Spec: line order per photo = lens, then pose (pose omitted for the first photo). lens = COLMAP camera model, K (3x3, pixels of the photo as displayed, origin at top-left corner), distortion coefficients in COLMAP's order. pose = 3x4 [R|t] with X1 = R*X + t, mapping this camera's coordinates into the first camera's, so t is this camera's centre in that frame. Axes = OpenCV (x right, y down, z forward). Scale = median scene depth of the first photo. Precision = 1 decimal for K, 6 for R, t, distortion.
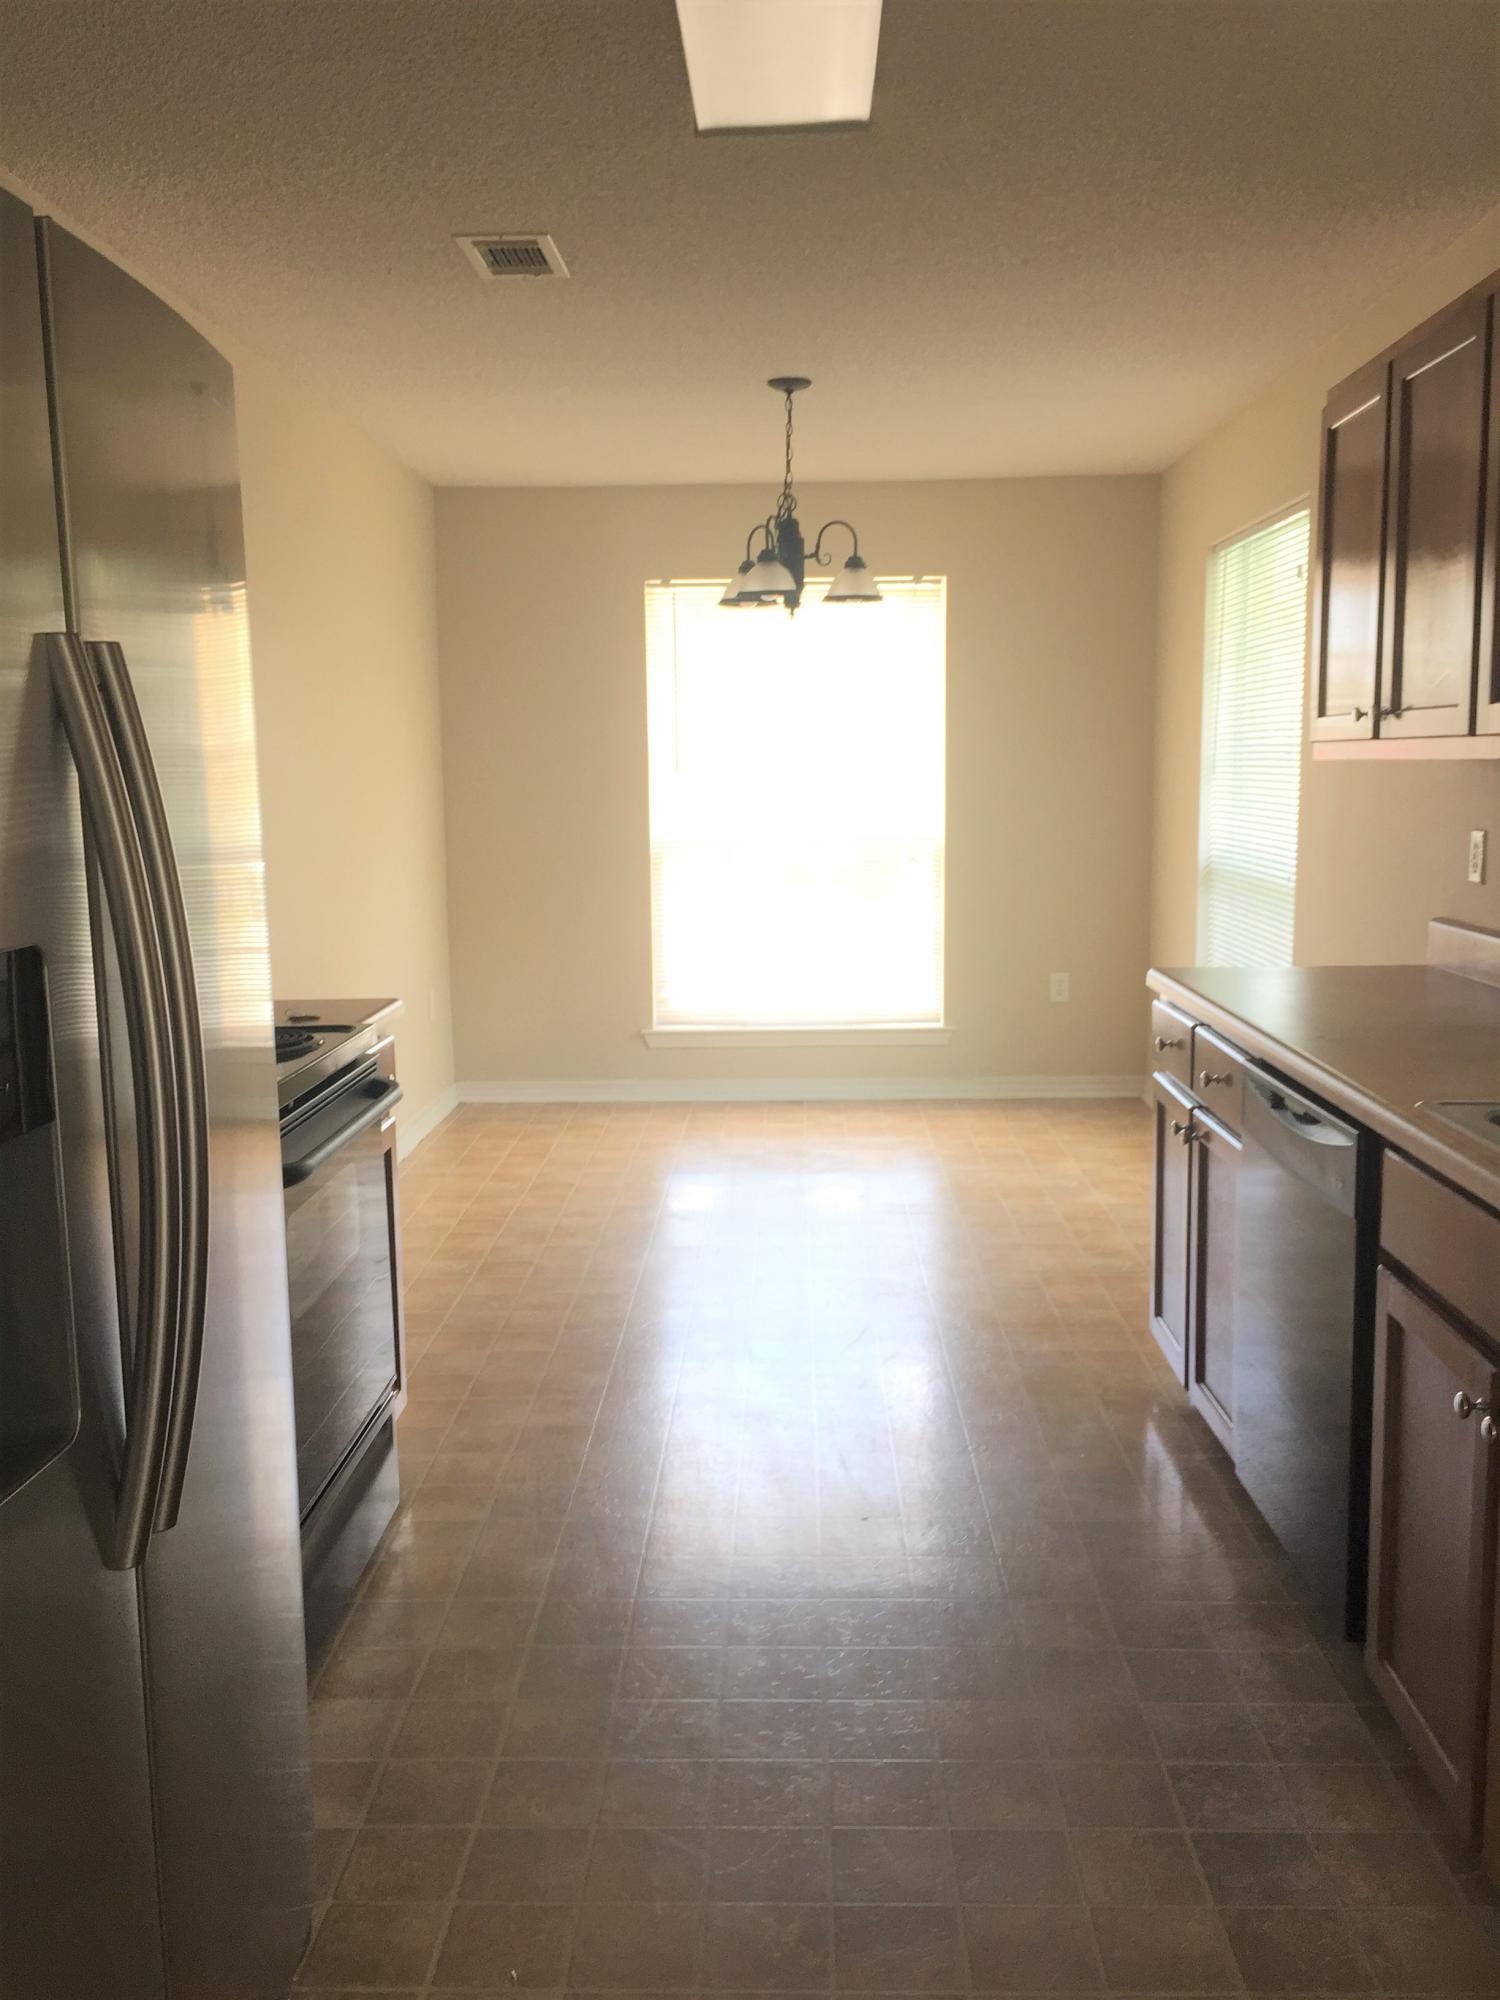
lens RADIAL K [[1704.3, 0, 751.2], [0, 1704.3, 1001.5], [0, 0, 1]] dist [0.014105, 0.007380]
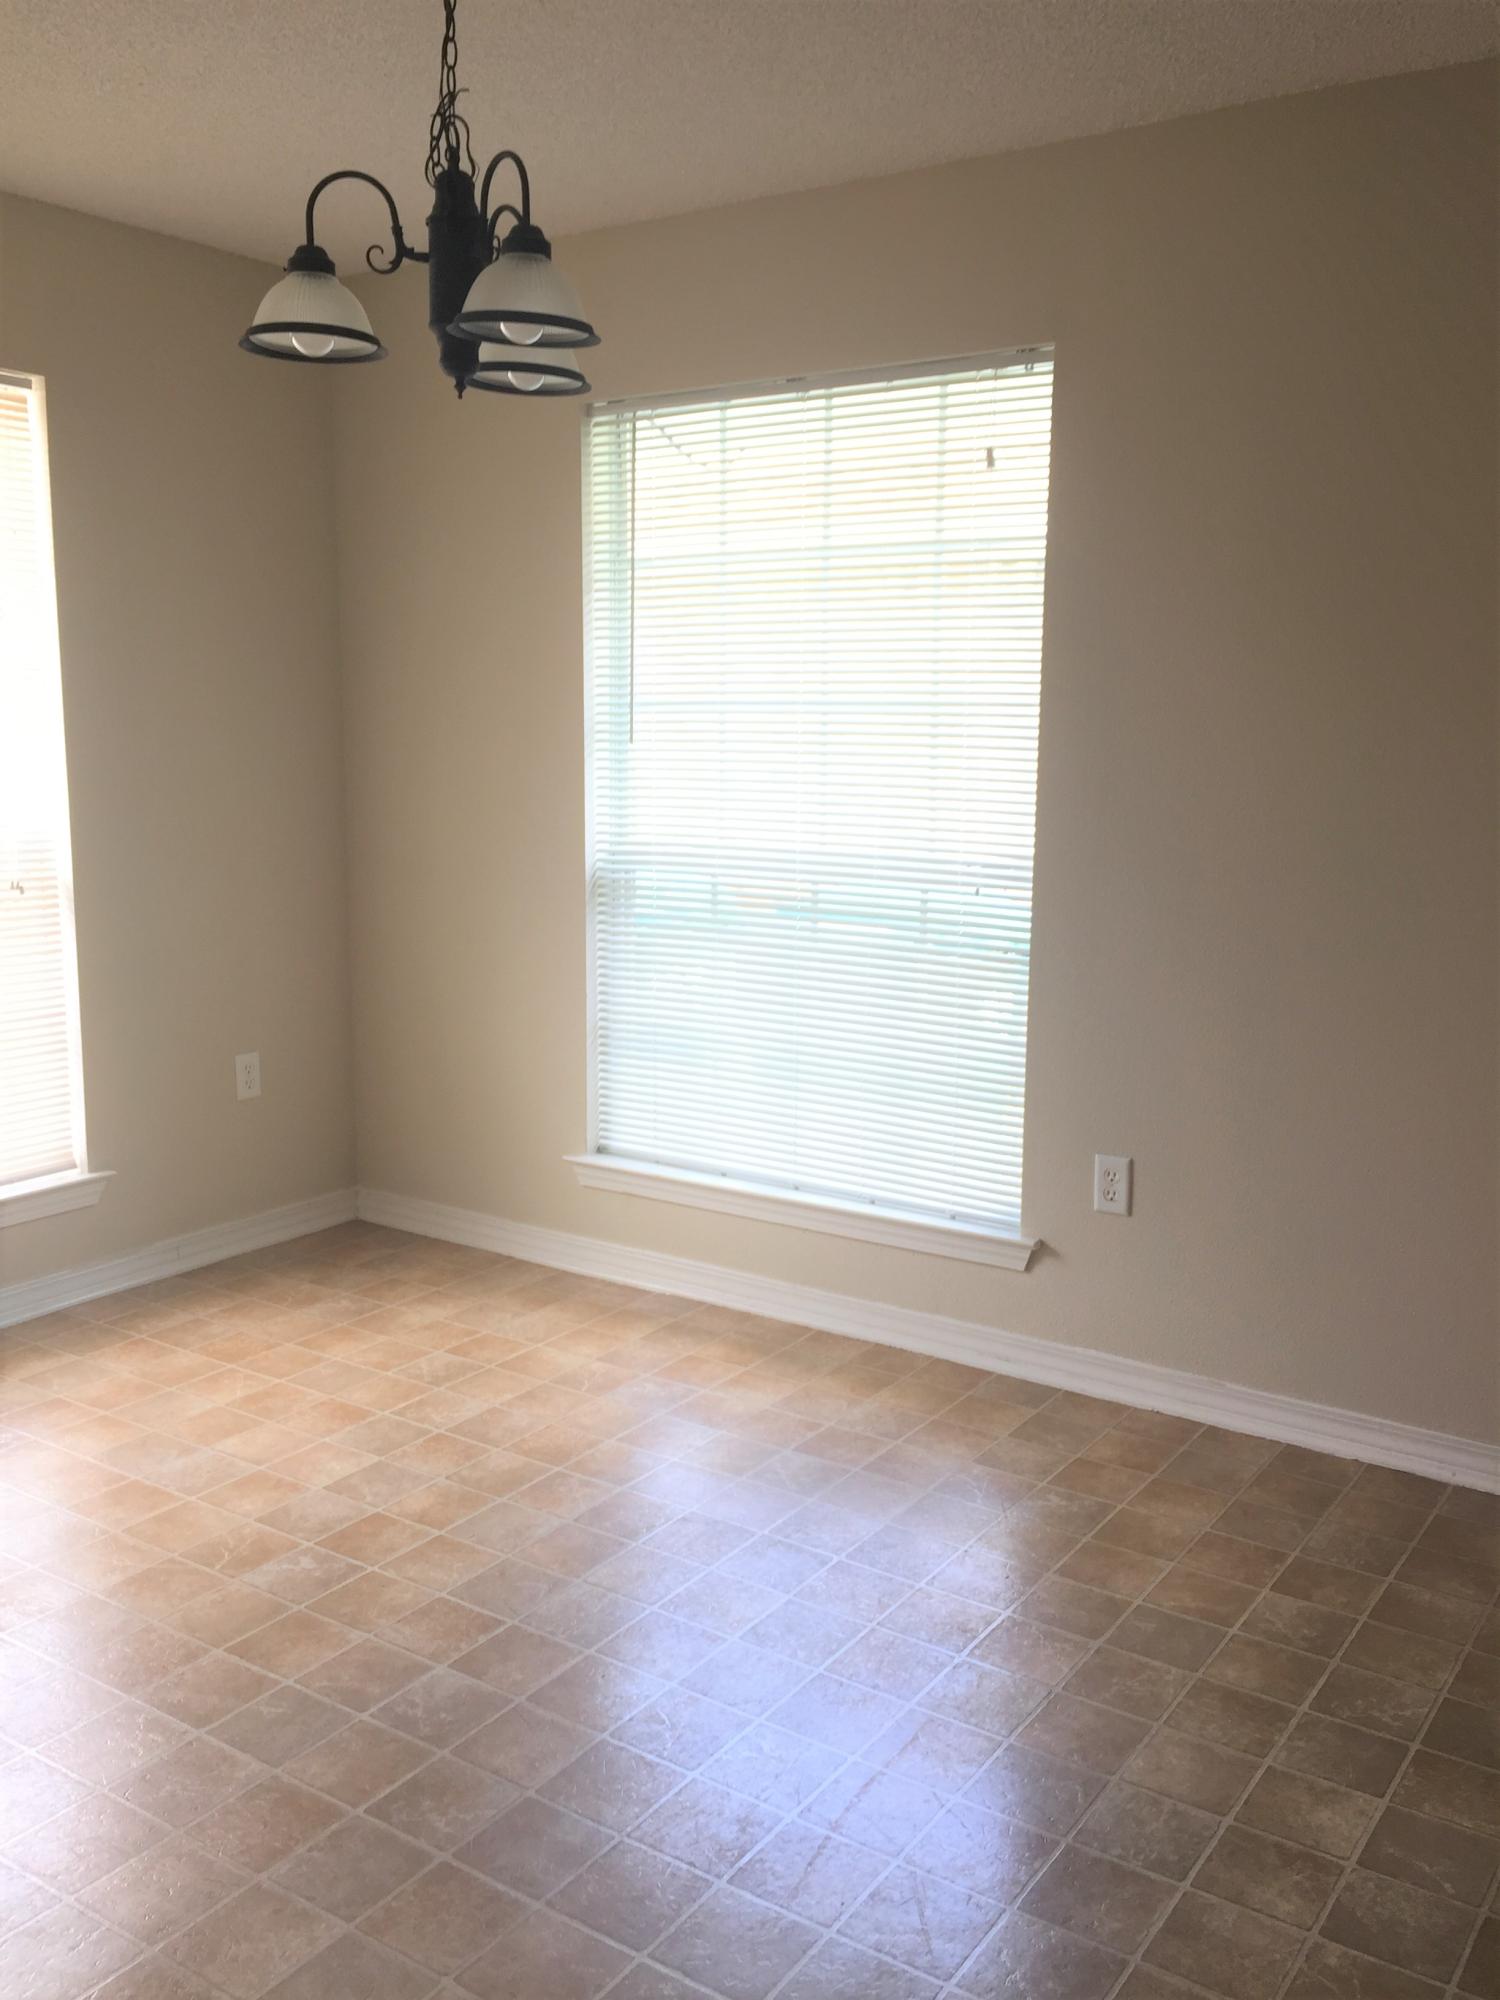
lens RADIAL K [[1704.3, 0, 753.9], [0, 1704.3, 995.8], [0, 0, 1]] dist [0.014105, 0.007380]
pose [[0.532957, -0.123033, 0.837150, -0.243889], [0.105847, 0.991295, 0.078301, -0.067365], [-0.839496, 0.046879, 0.541340, 0.500301]]
